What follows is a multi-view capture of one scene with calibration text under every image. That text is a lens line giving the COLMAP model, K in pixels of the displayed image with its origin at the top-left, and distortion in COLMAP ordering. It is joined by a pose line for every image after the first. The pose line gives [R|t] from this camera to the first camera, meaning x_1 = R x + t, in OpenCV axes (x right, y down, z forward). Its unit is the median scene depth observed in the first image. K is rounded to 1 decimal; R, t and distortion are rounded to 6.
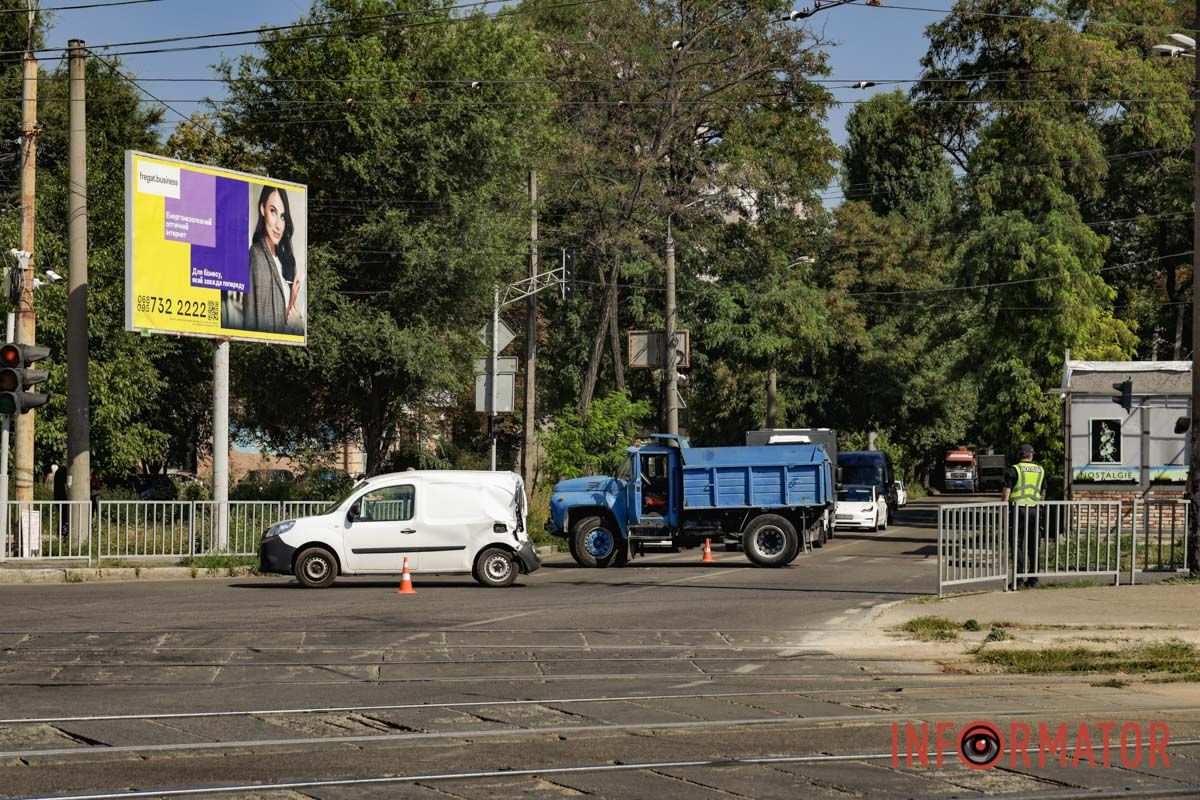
lens RADIAL K [[5495.3, 0, 600.0], [0, 5495.3, 400.0], [0, 0, 1]] dist [-0.382986, 2.476673]
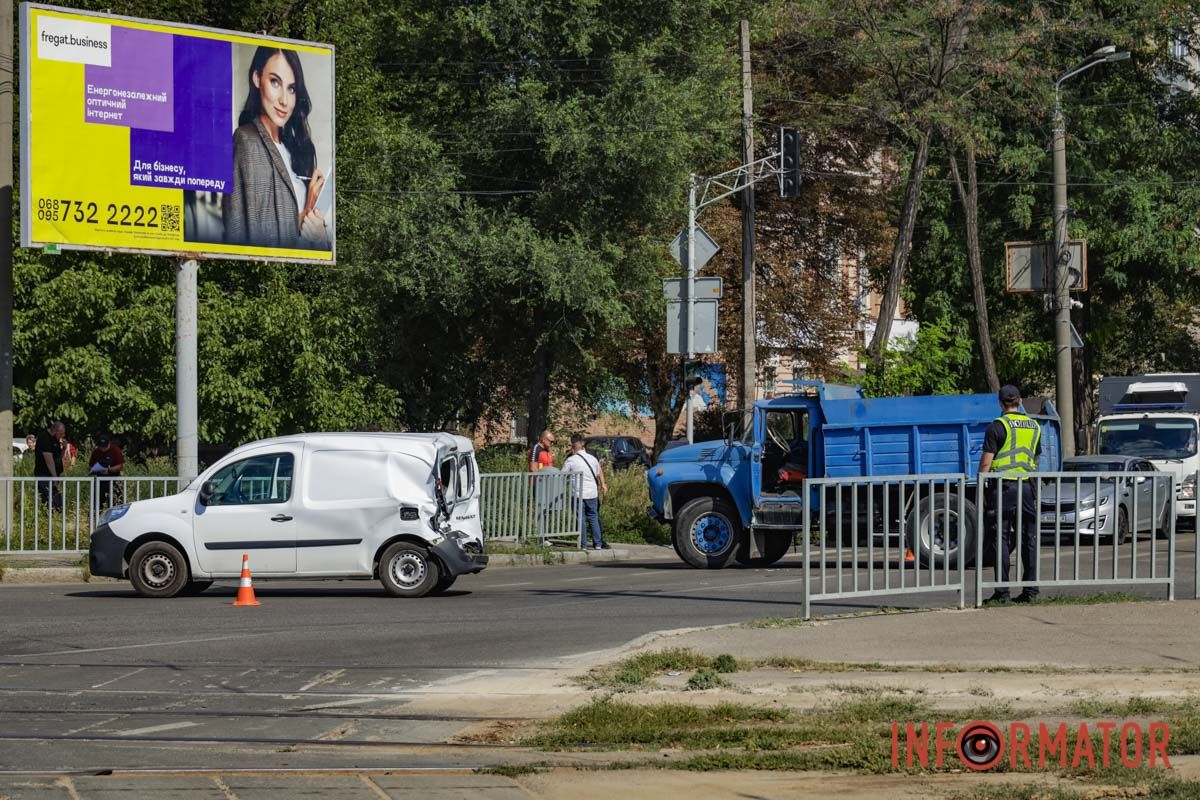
lens RADIAL K [[5495.3, 0, 600.0], [0, 5495.3, 400.0], [0, 0, 1]] dist [-0.382986, 2.476673]
pose [[0.922082, -0.009166, -0.386885, 0.264257], [0.010309, 0.999946, 0.000881, 0.007979], [0.386857, -0.004801, 0.922127, 0.342430]]
